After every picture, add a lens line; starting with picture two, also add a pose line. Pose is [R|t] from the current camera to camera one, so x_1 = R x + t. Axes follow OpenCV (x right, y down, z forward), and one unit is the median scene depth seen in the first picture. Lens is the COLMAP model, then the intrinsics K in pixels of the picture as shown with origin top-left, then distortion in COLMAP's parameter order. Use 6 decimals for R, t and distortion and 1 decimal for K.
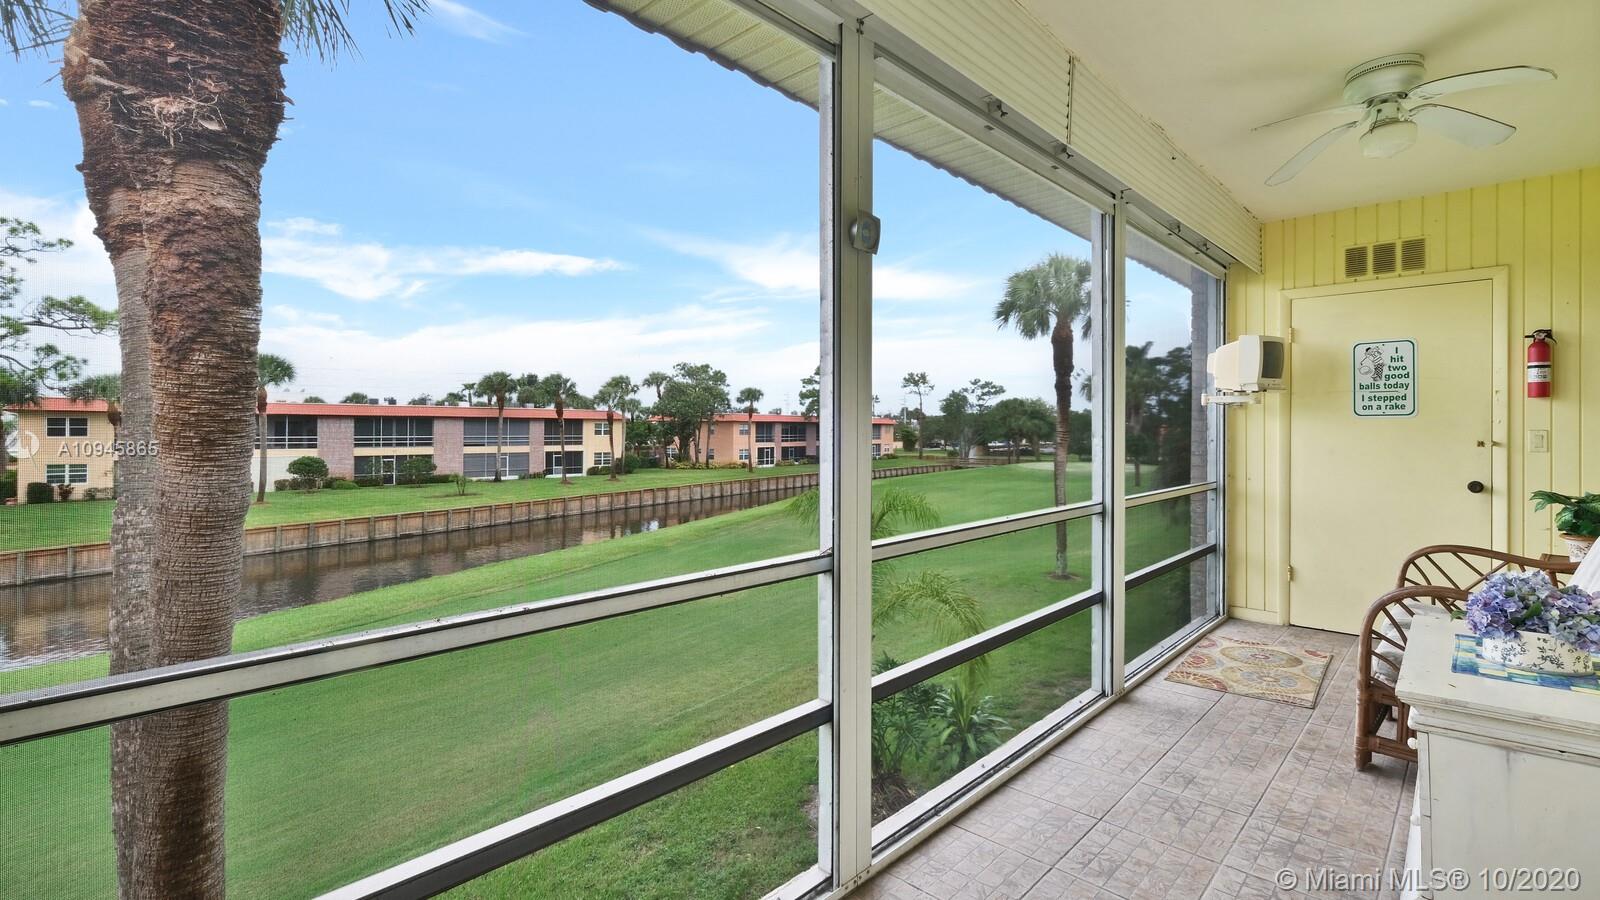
lens RADIAL K [[717.9, 0, 805.5], [0, 717.9, 434.5], [0, 0, 1]] dist [-0.001869, -0.001504]
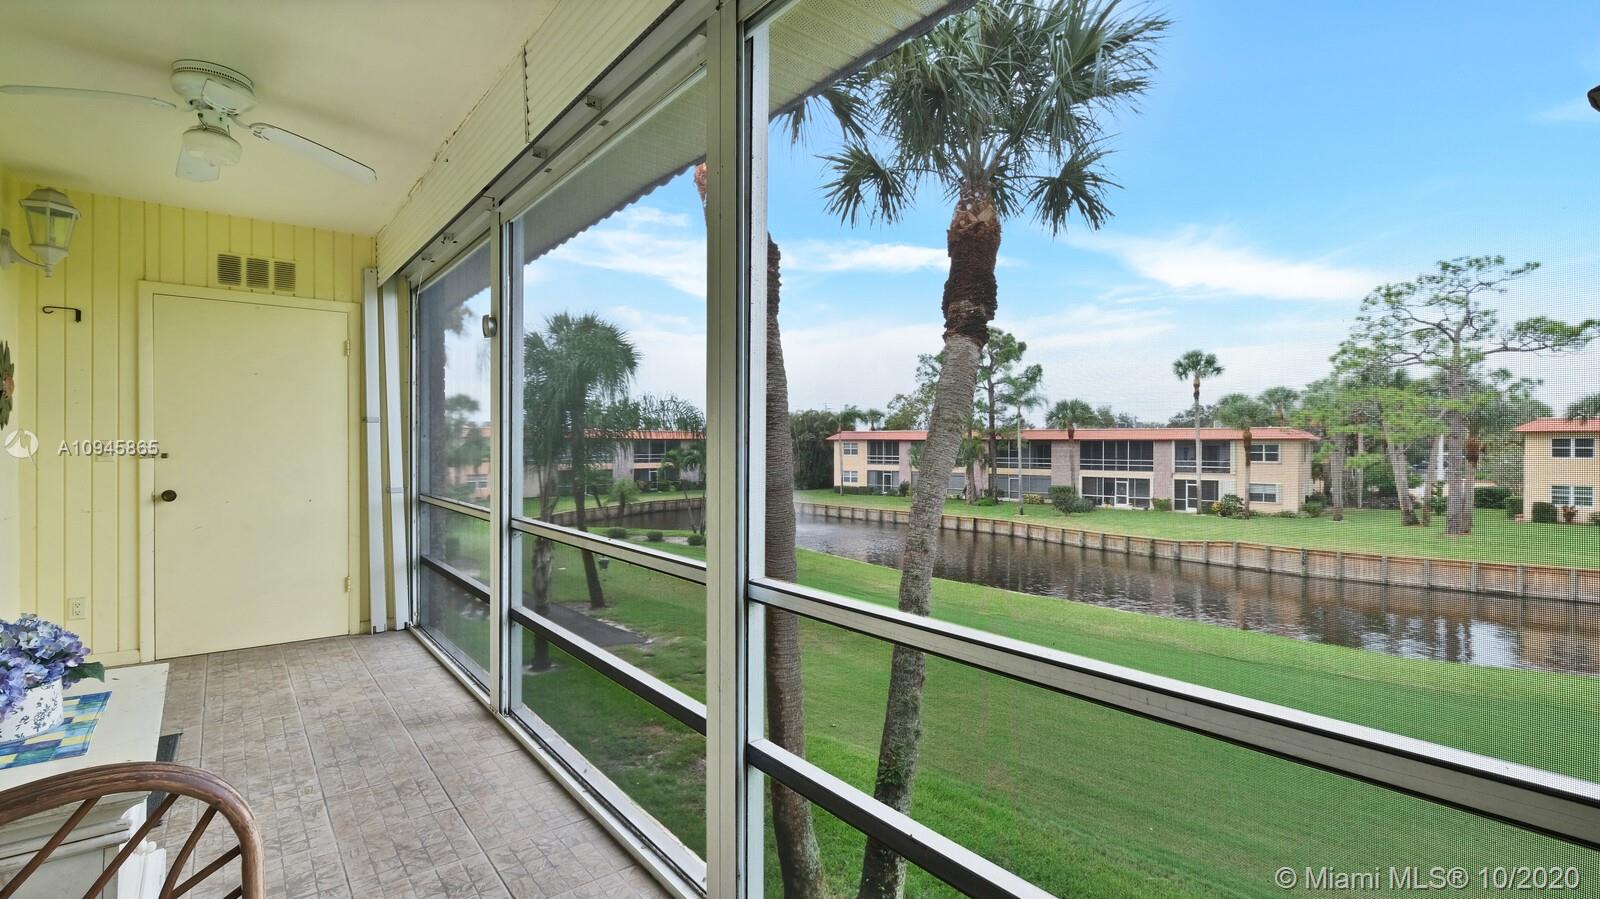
lens RADIAL K [[717.9, 0, 810.2], [0, 717.9, 457.1], [0, 0, 1]] dist [-0.001869, -0.001504]
pose [[-0.127500, 0.016616, -0.991699, 0.108645], [-0.013500, 0.999738, 0.018487, -0.002571], [0.991747, 0.015745, -0.127242, 0.126568]]
